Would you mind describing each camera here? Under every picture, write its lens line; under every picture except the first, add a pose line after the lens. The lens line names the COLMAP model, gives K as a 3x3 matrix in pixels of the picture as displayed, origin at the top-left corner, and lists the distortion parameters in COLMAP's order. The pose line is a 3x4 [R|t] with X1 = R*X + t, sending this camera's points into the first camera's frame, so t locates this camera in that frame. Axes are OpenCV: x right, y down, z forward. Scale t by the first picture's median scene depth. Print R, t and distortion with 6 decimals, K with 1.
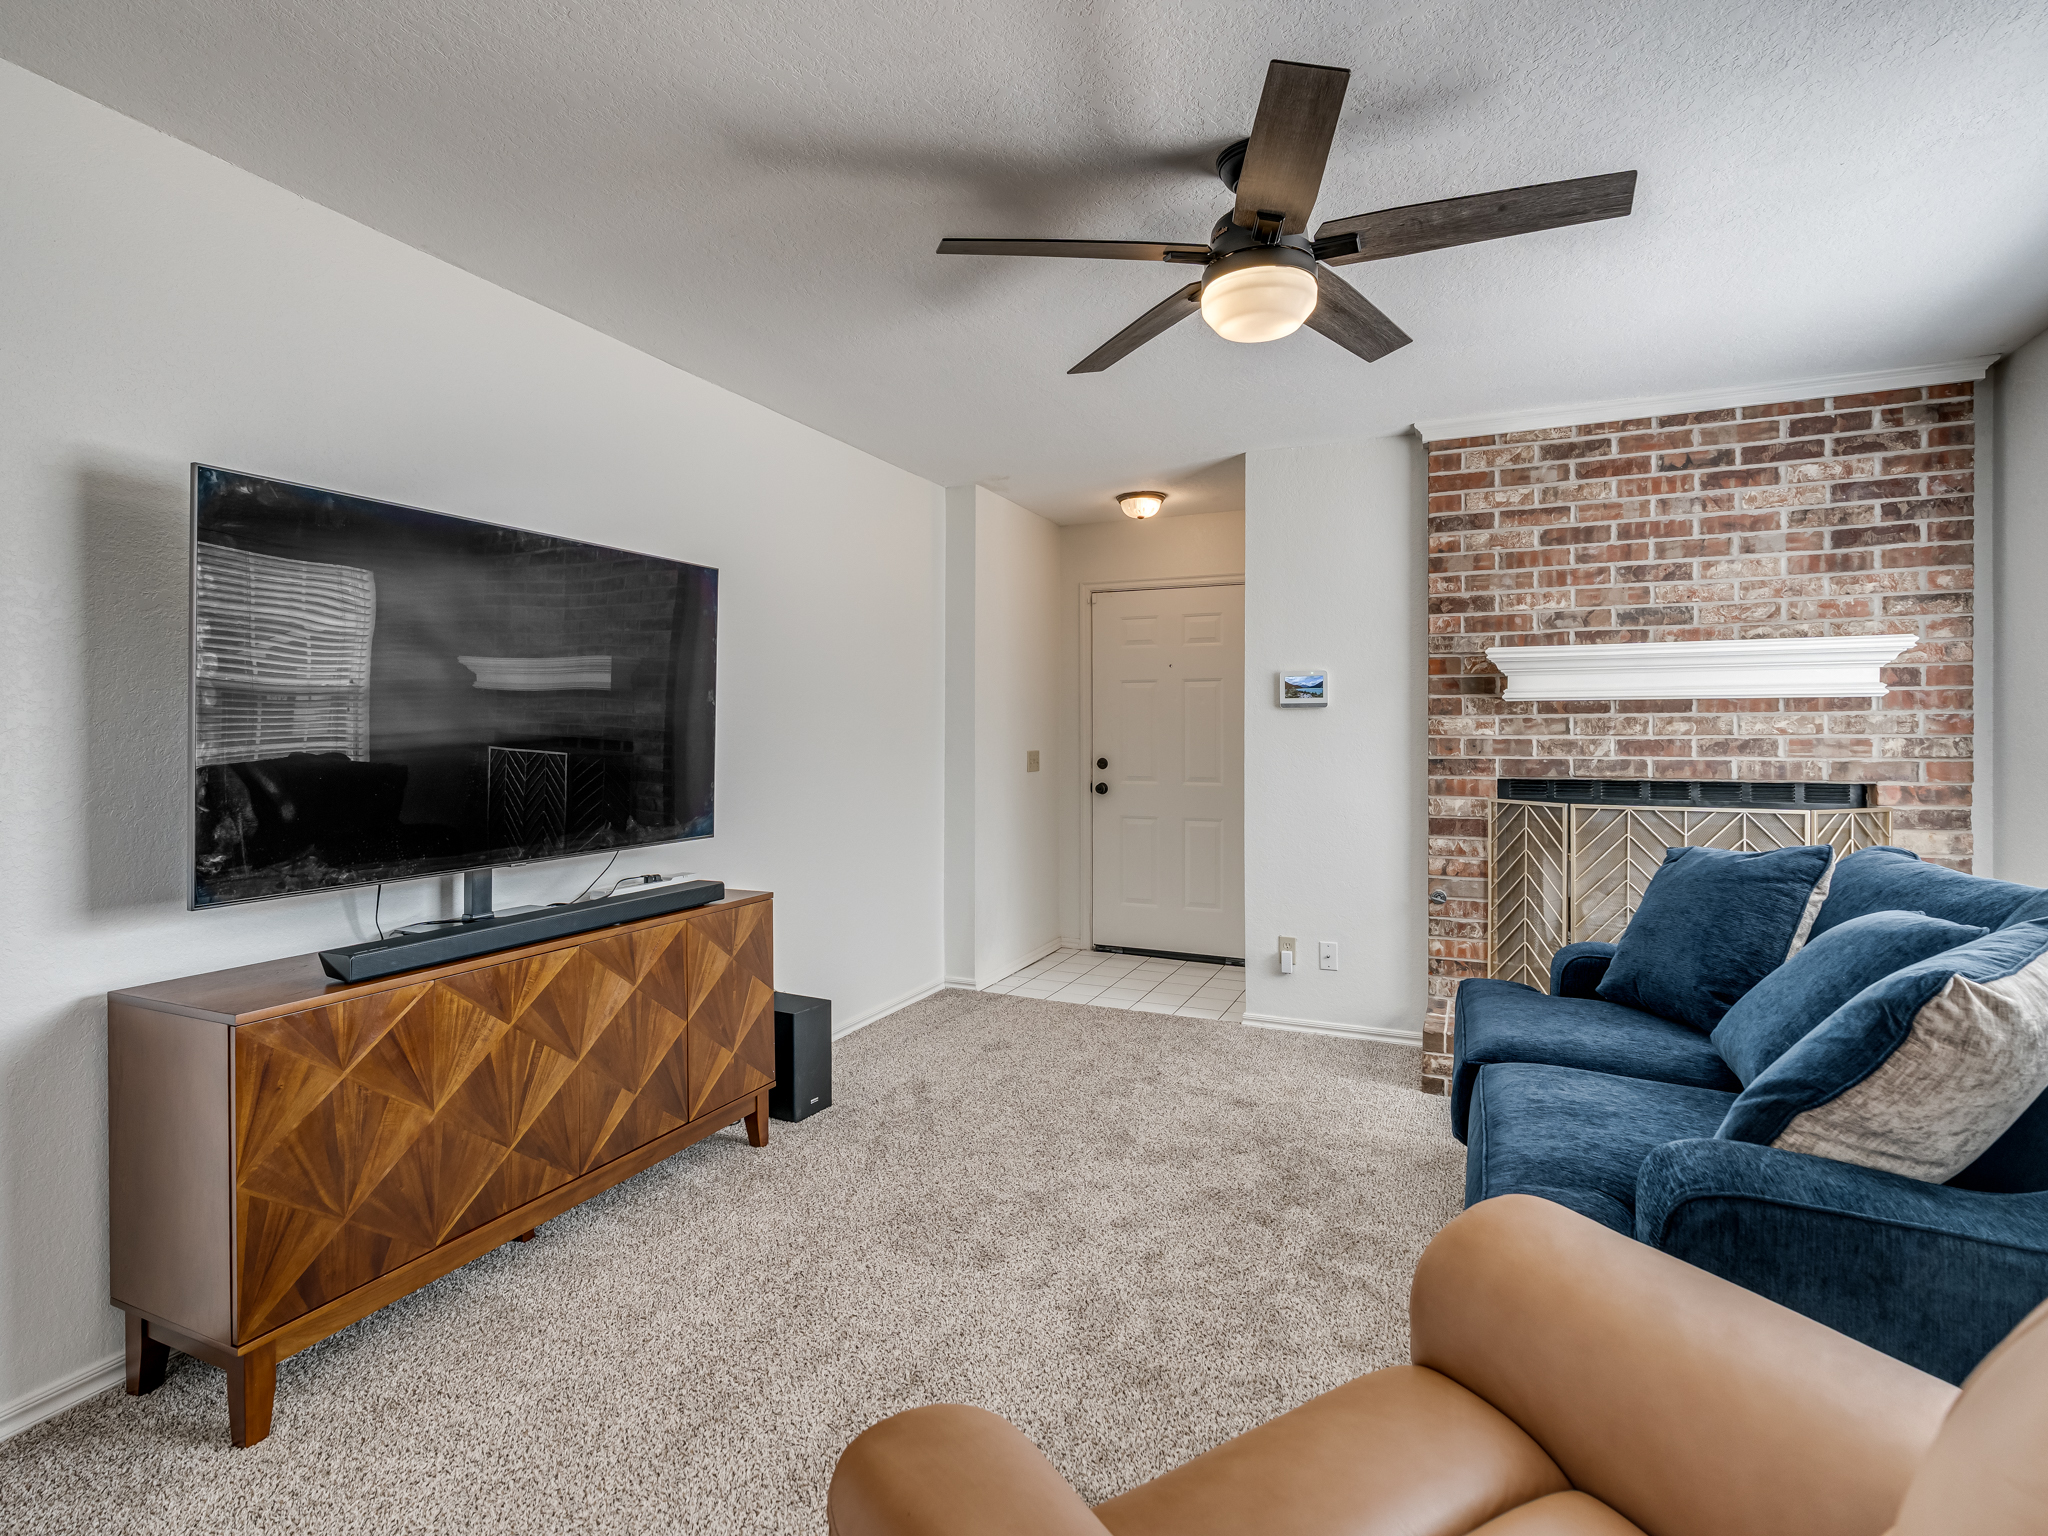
lens RADIAL K [[1037.8, 0, 1026.8], [0, 1037.8, 737.8], [0, 0, 1]] dist [-0.007451, 0.003020]
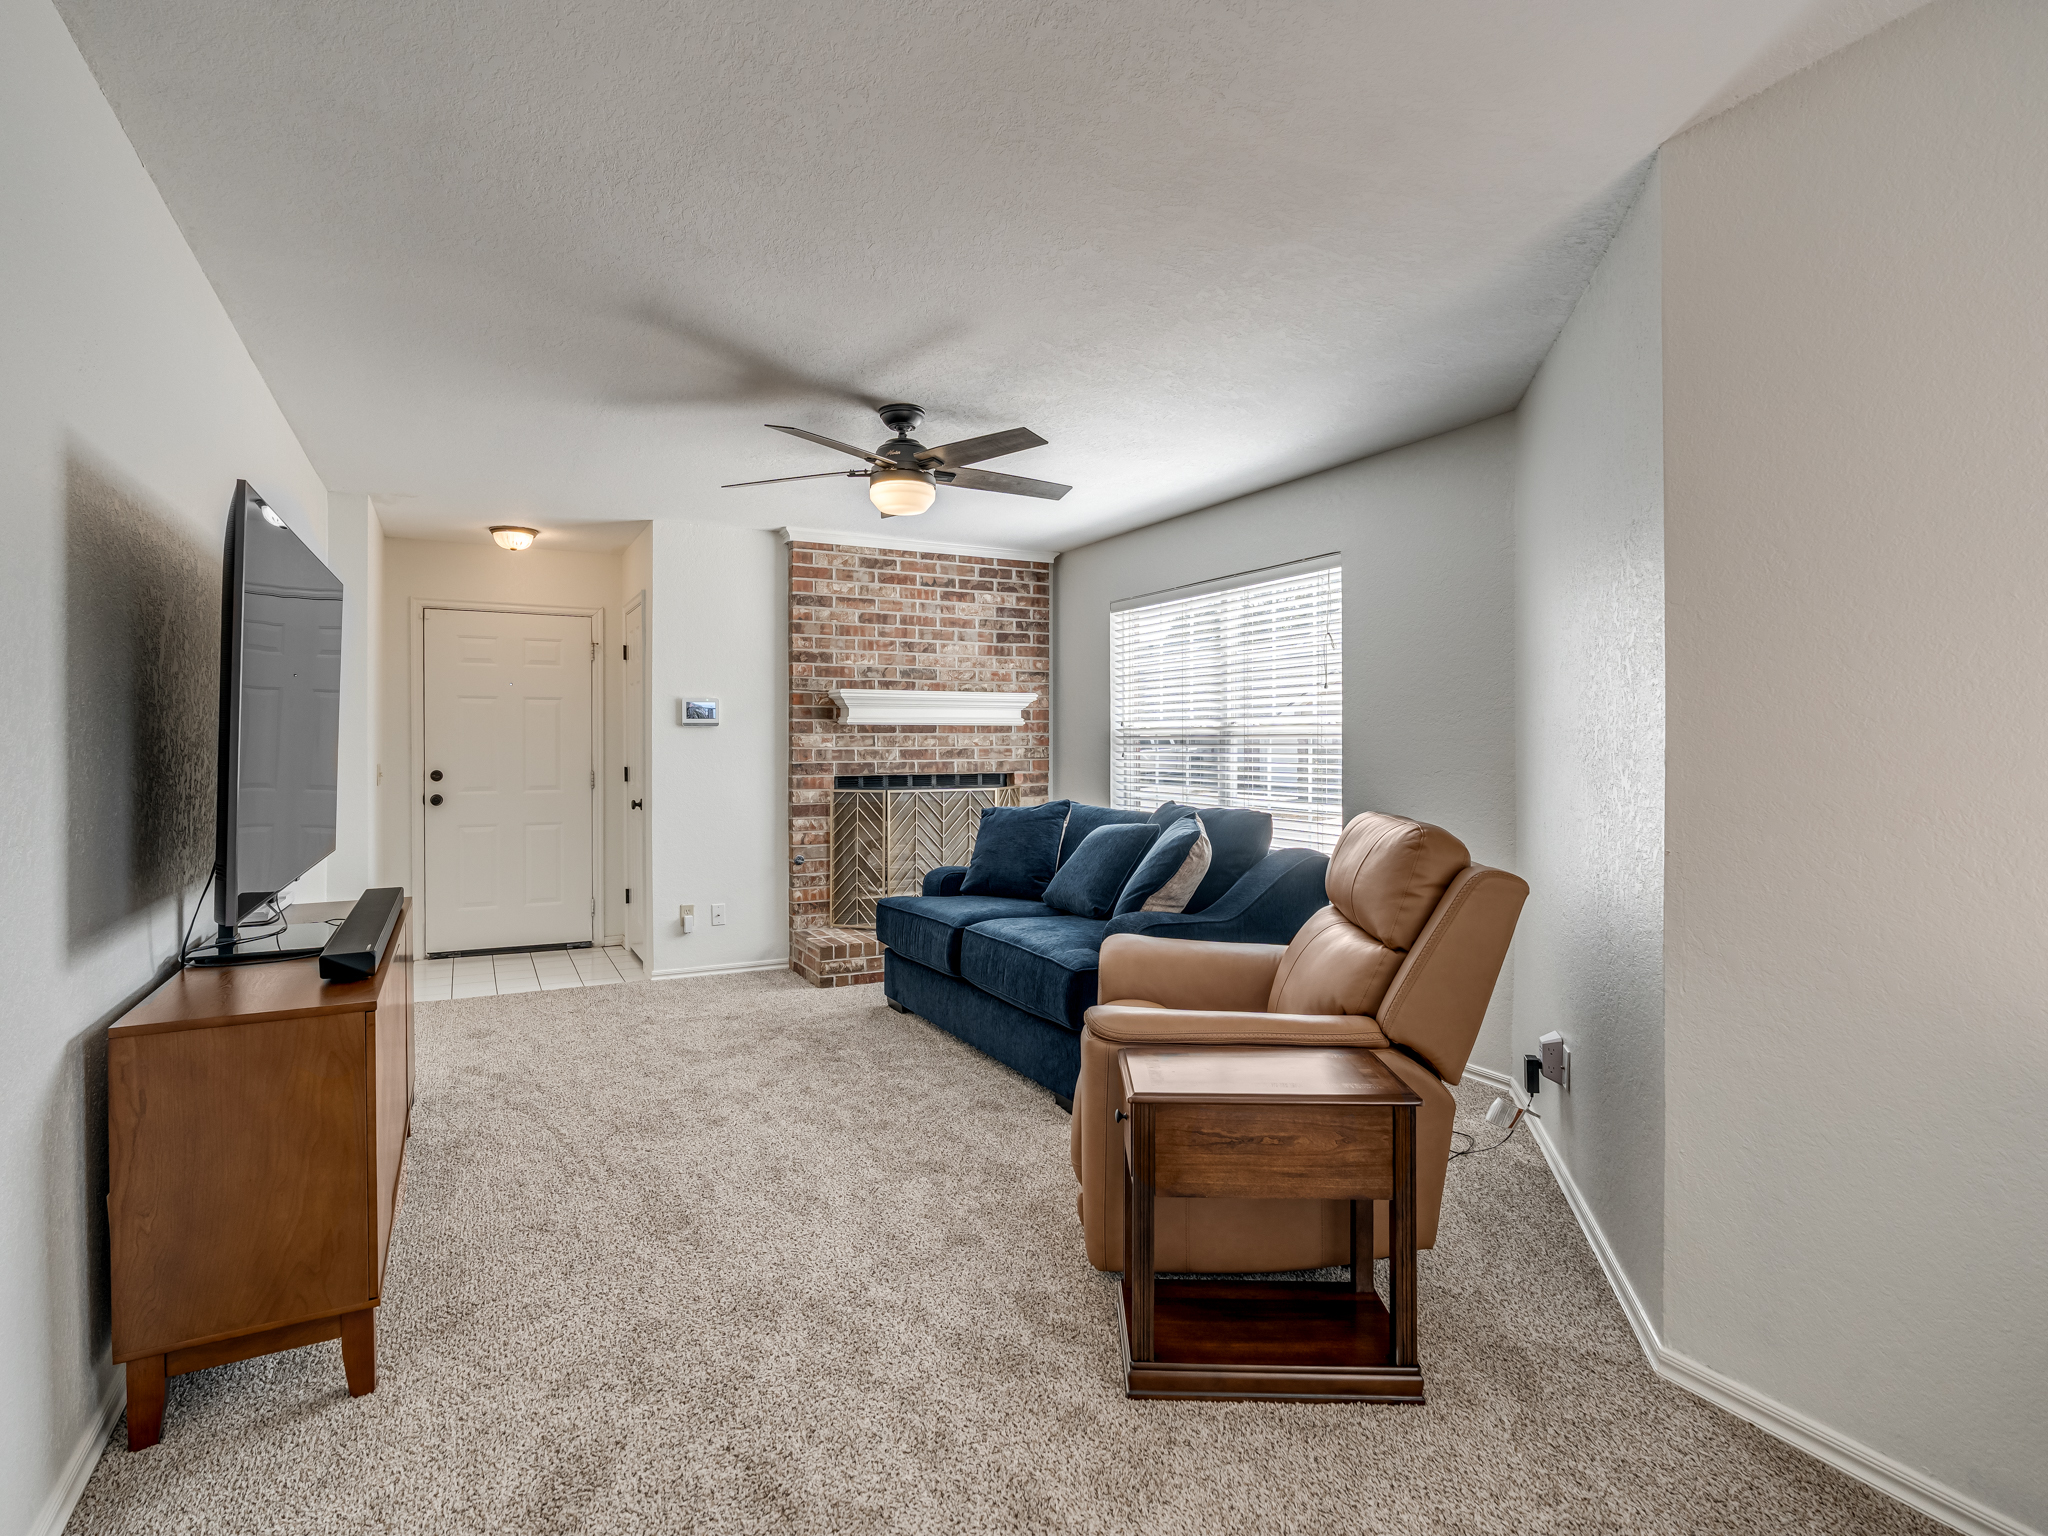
lens RADIAL K [[1037.8, 0, 1012.1], [0, 1037.8, 756.1], [0, 0, 1]] dist [-0.007451, 0.003020]
pose [[0.606453, -0.009607, 0.795061, -0.614865], [0.004916, 0.999953, 0.008333, -0.000623], [-0.795104, -0.001145, 0.606472, -0.112526]]
